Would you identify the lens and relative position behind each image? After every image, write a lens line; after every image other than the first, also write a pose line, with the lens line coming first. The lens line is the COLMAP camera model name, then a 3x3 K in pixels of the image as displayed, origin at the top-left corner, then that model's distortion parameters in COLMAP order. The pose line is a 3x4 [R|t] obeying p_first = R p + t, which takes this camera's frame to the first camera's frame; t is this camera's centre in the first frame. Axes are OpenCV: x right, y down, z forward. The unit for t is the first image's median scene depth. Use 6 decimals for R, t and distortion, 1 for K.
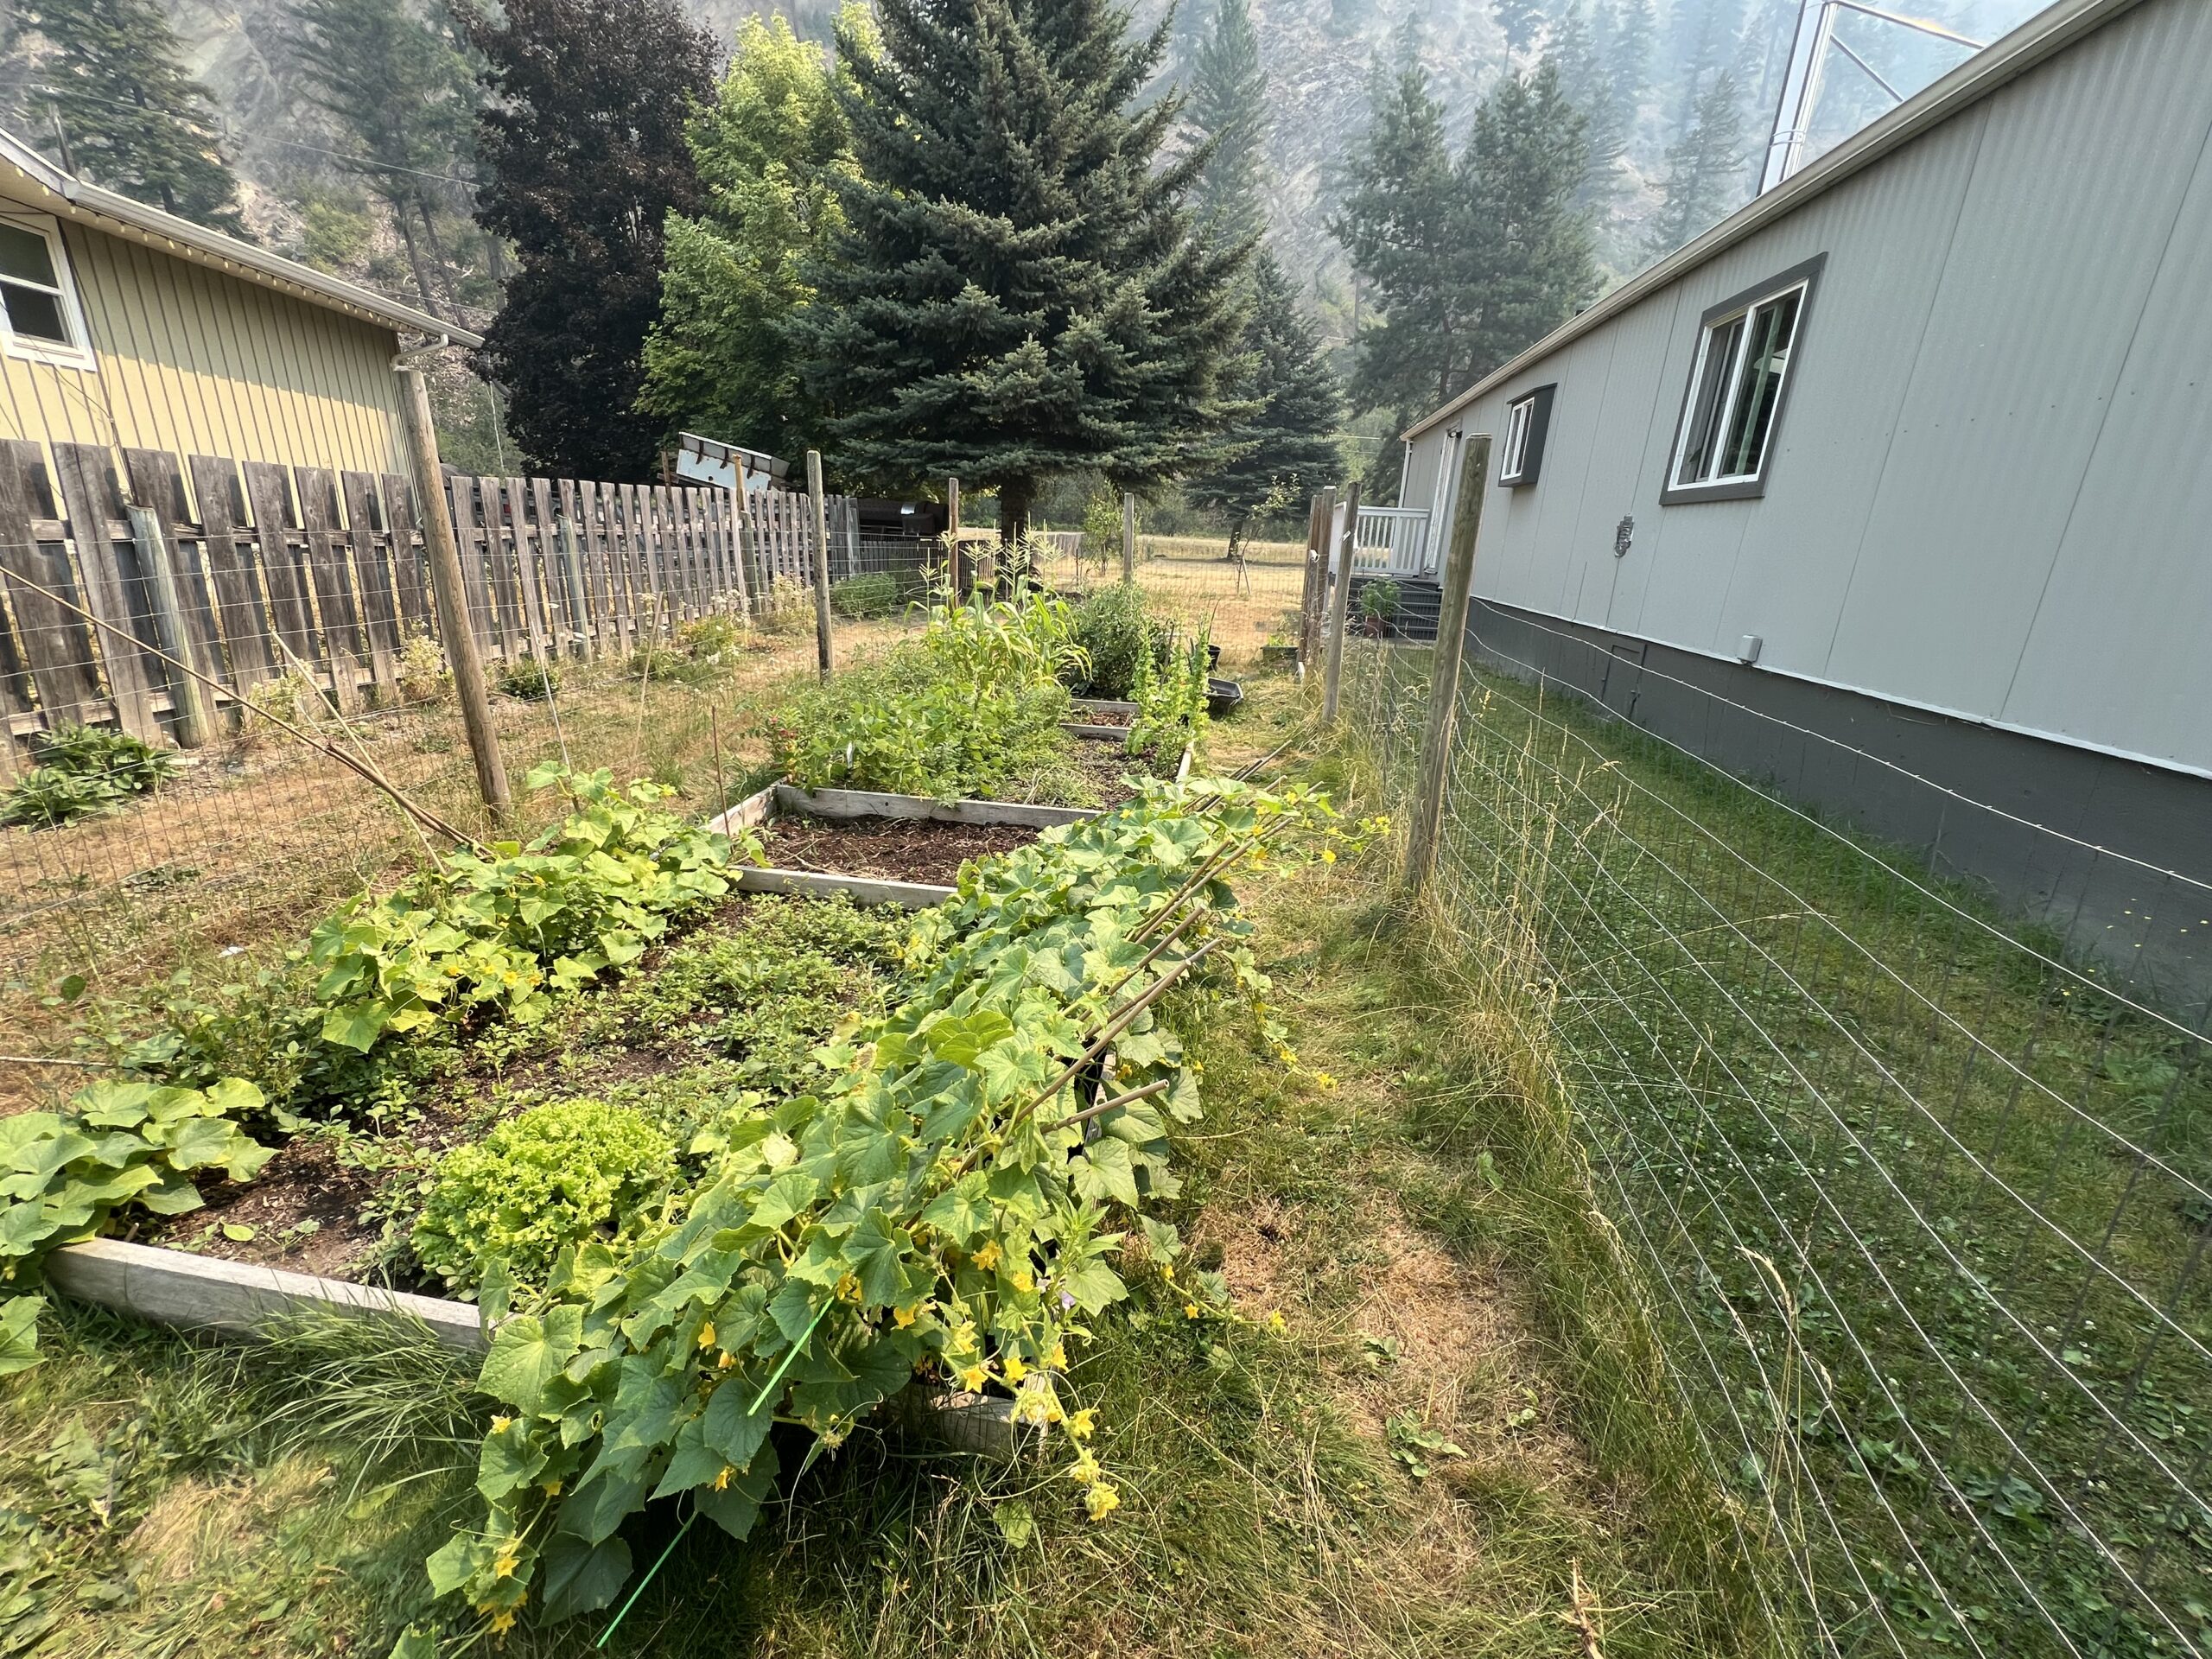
lens RADIAL K [[887.7, 0, 1106.0], [0, 887.7, 829.5], [0, 0, 1]] dist [-0.012776, 0.000187]
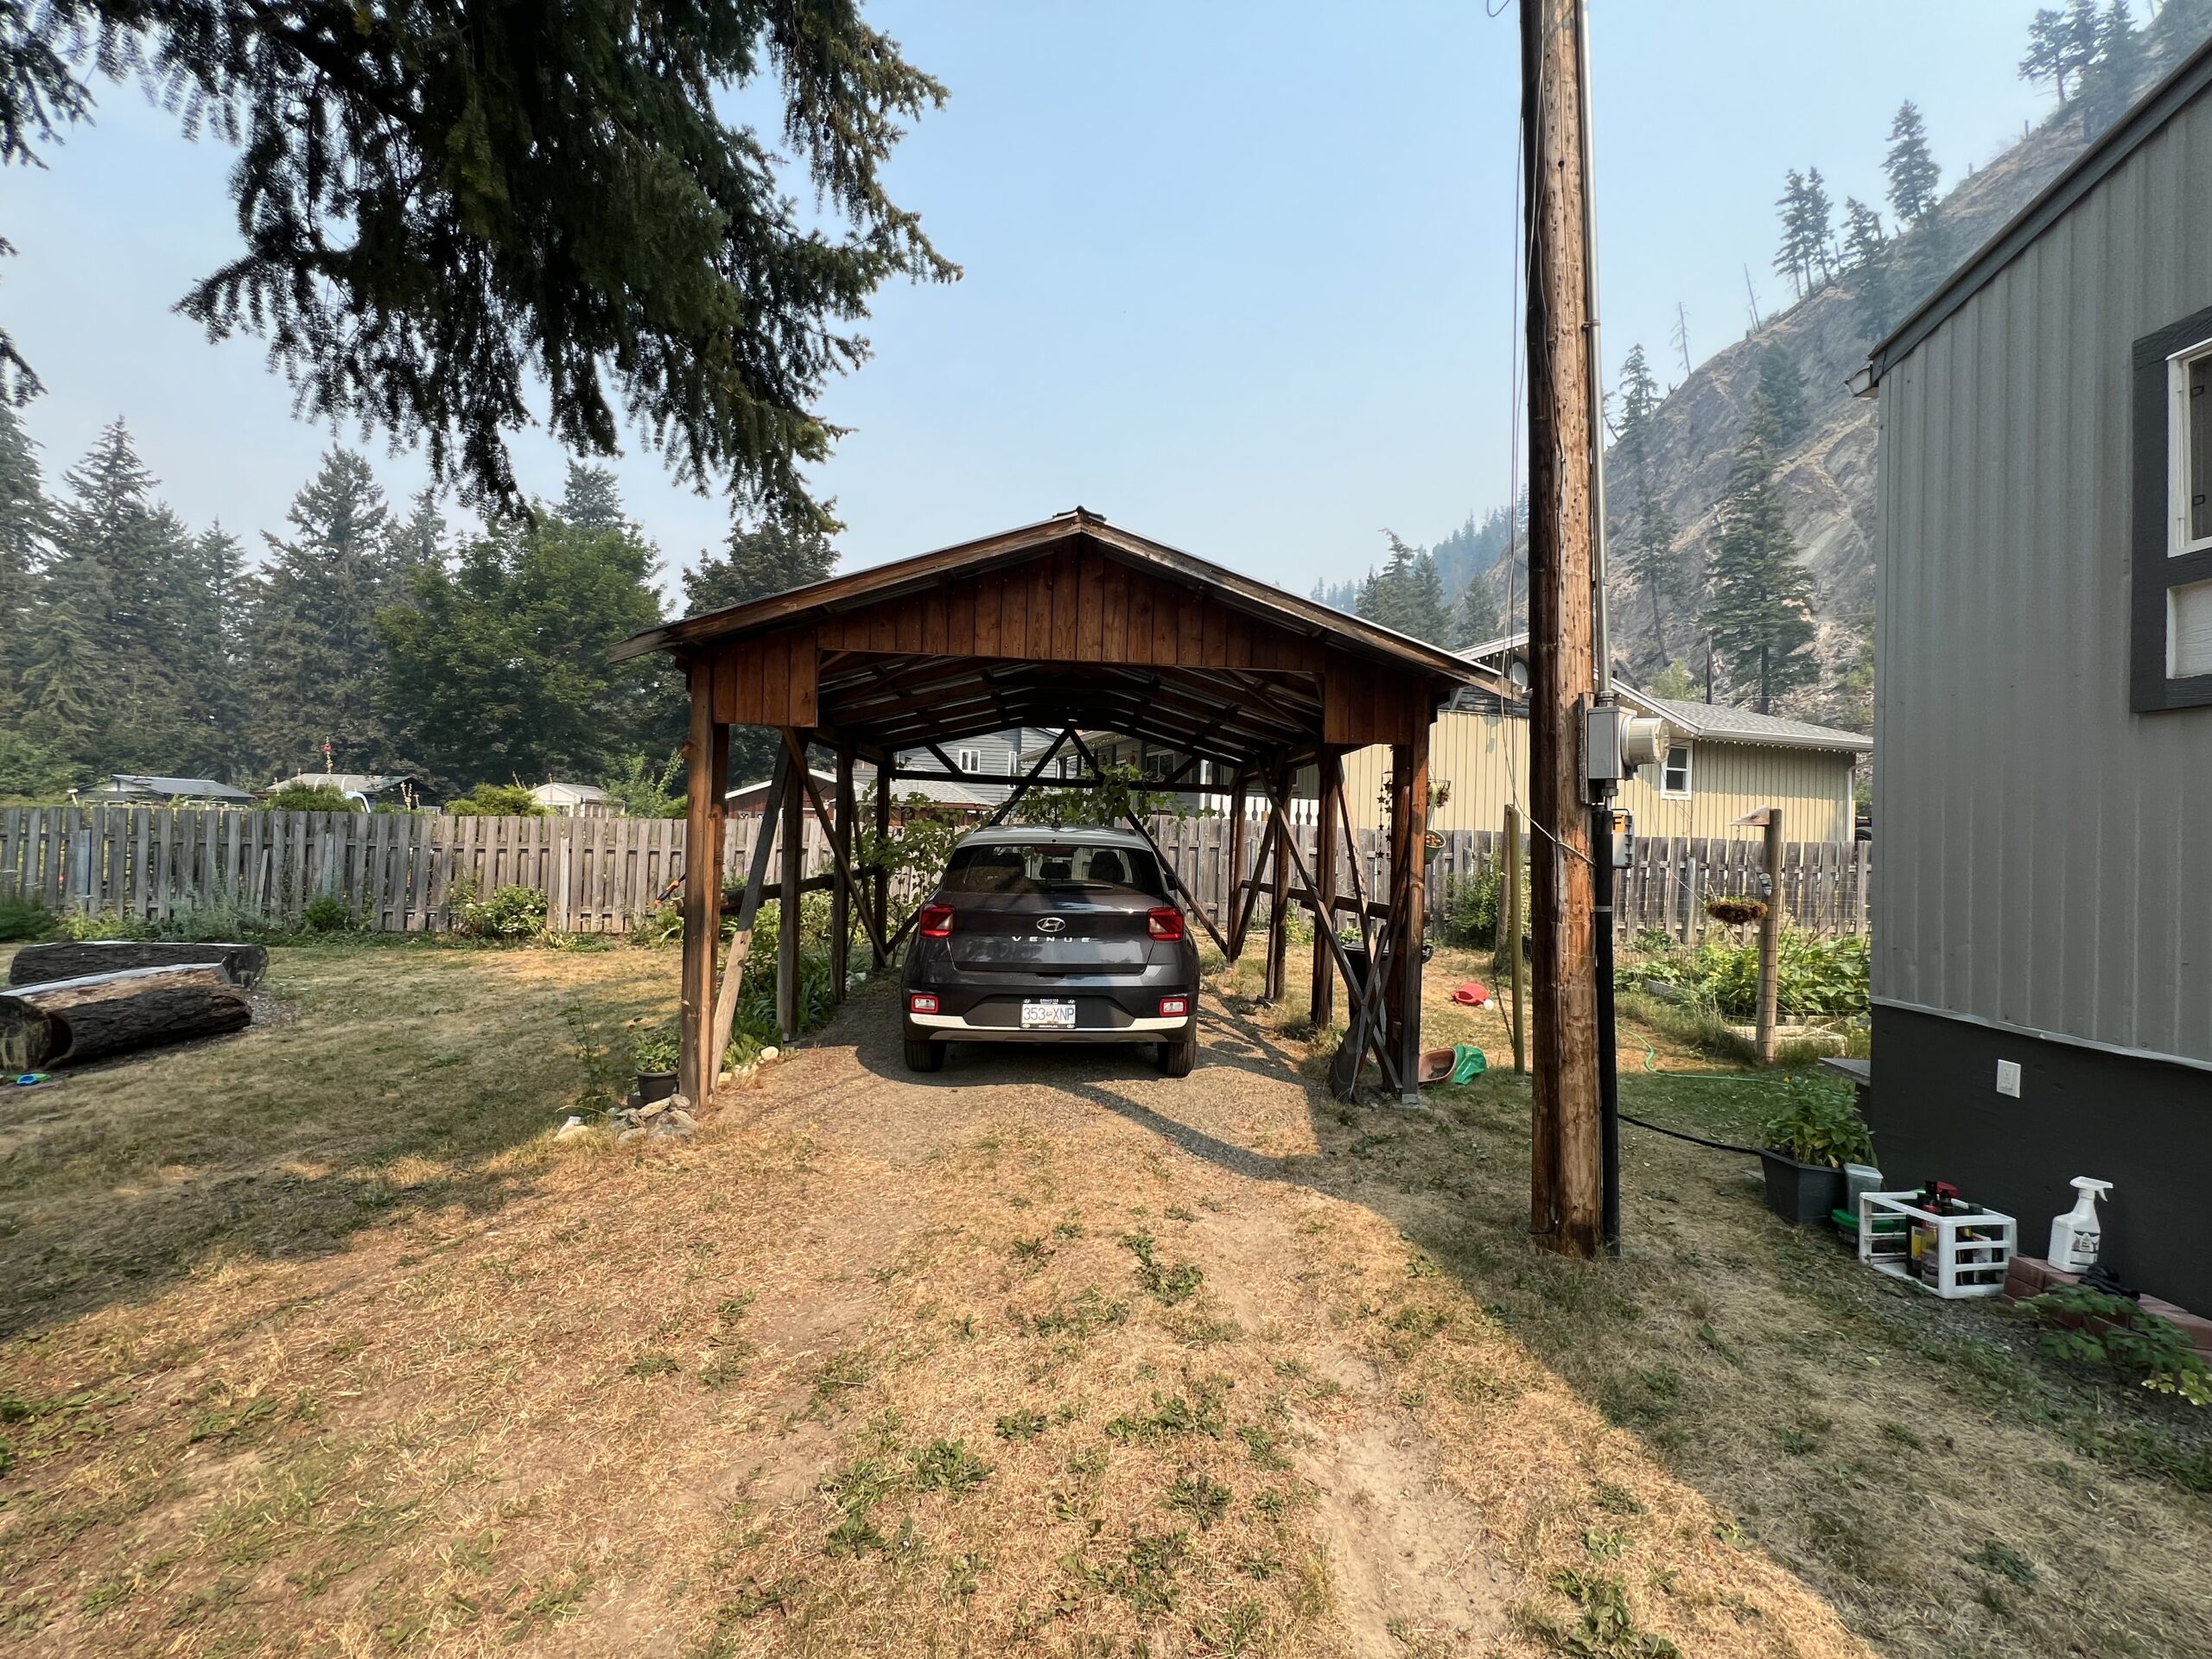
lens RADIAL K [[903.7, 0, 1106.0], [0, 903.7, 829.5], [0, 0, 1]] dist [-0.000655, 0.000208]
pose [[0.188034, -0.038273, -0.981416, 1.271908], [-0.330661, 0.938442, -0.099950, 0.419383], [0.924828, 0.343310, 0.163804, -1.138290]]
